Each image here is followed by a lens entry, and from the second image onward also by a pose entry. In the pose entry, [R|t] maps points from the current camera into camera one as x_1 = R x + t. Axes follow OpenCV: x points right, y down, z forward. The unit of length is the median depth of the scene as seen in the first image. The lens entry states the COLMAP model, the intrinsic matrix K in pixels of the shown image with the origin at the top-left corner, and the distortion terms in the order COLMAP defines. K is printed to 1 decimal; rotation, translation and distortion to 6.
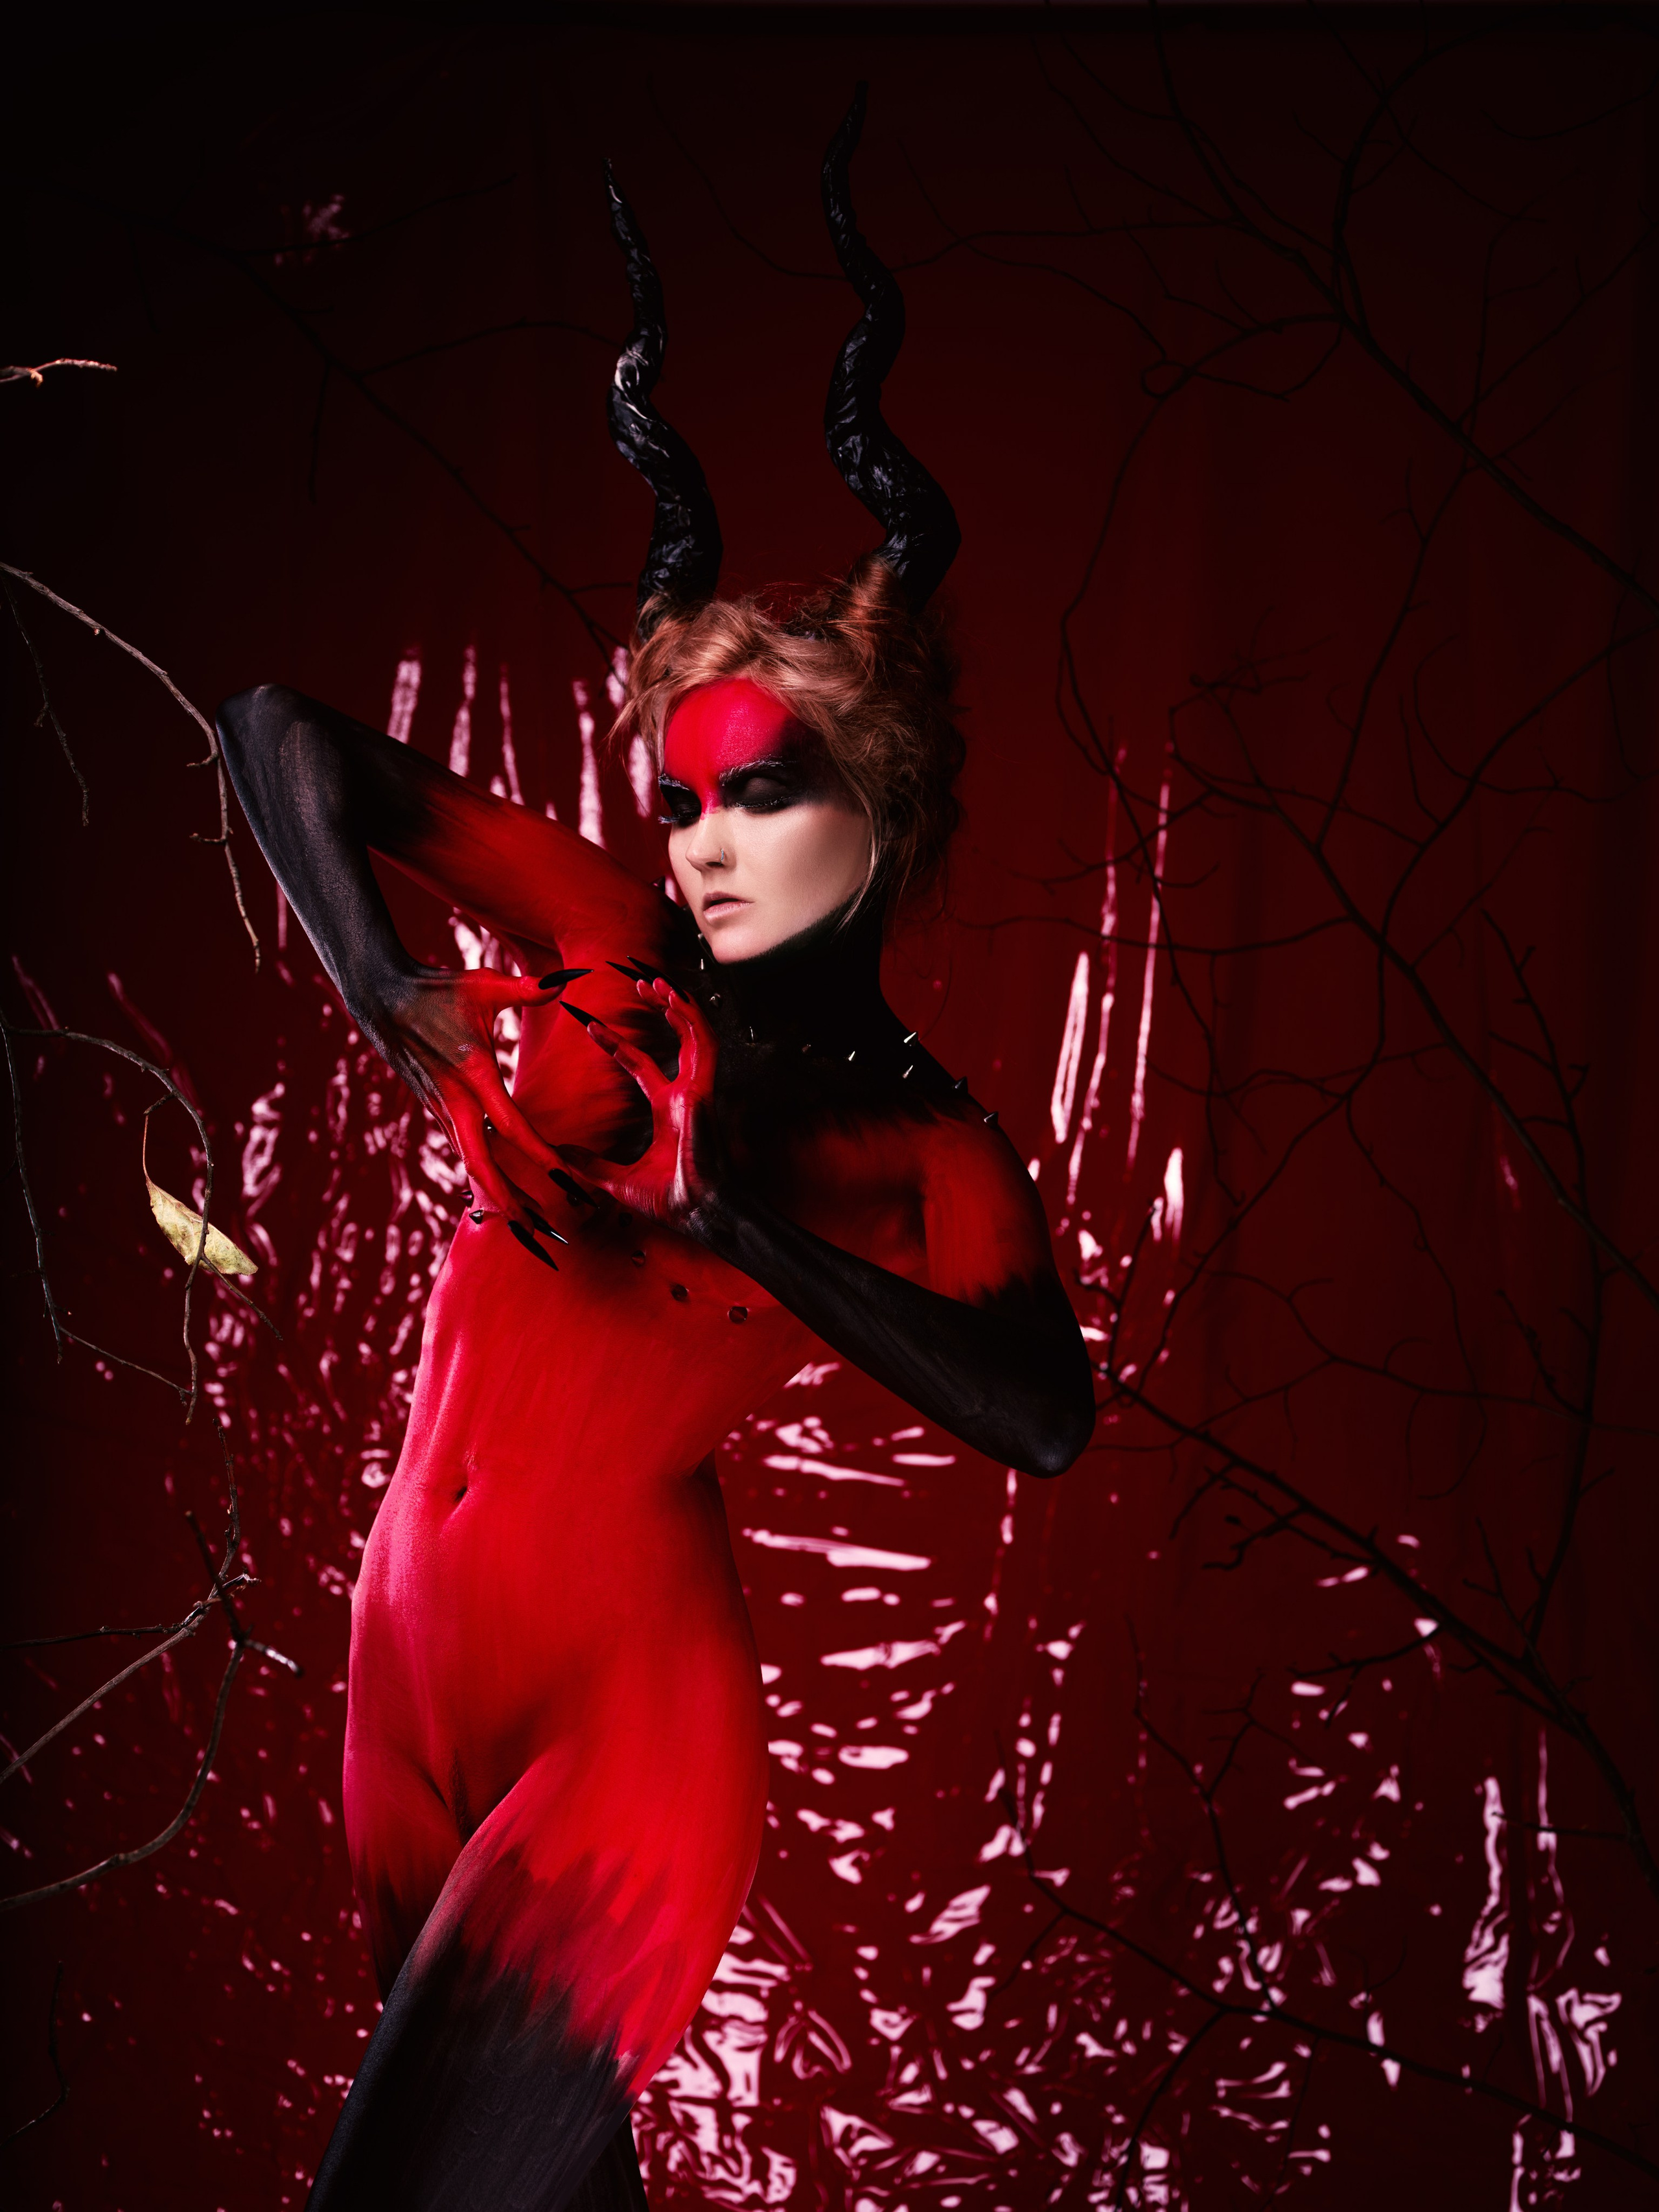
lens RADIAL K [[3125.2, 0, 829.5], [0, 3125.2, 1106.0], [0, 0, 1]] dist [-0.018210, 0.153071]
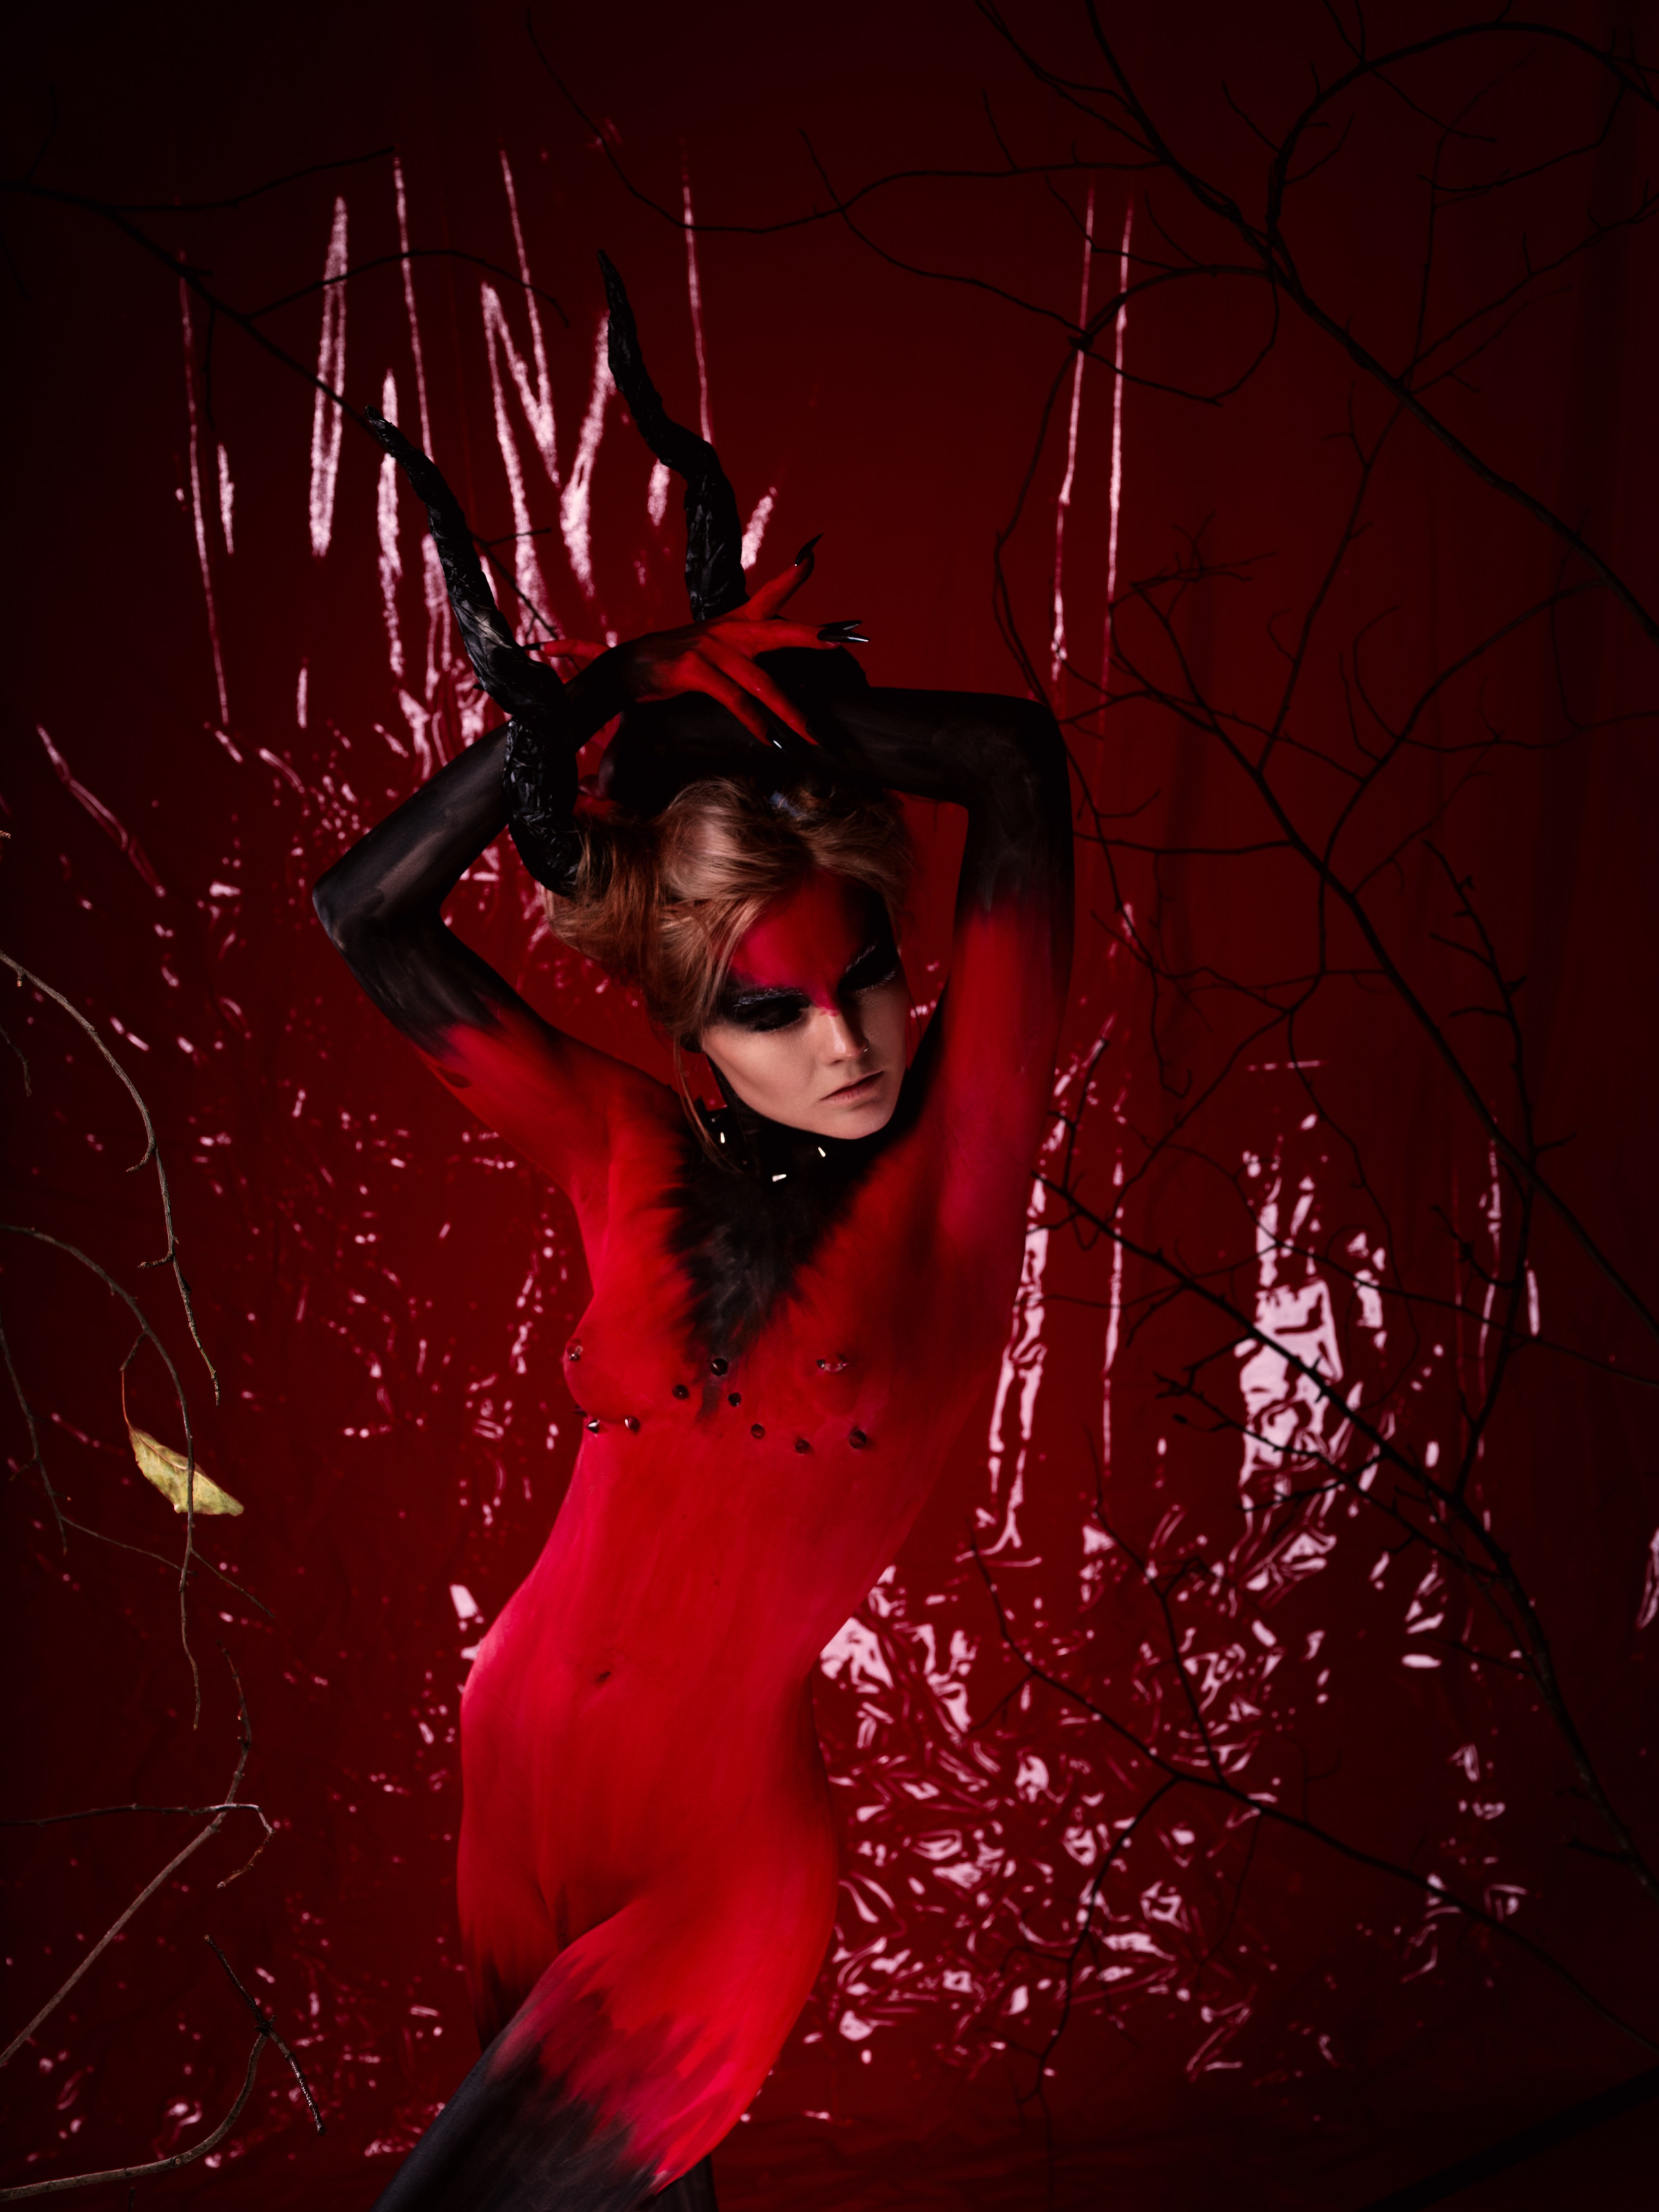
lens RADIAL K [[3125.2, 0, 829.5], [0, 3125.2, 1106.0], [0, 0, 1]] dist [-0.018210, 0.153071]
pose [[0.998902, -0.046620, -0.004535, 0.019735], [0.045859, 0.953658, 0.297379, -0.287258], [-0.009539, -0.297260, 0.954749, 0.021237]]
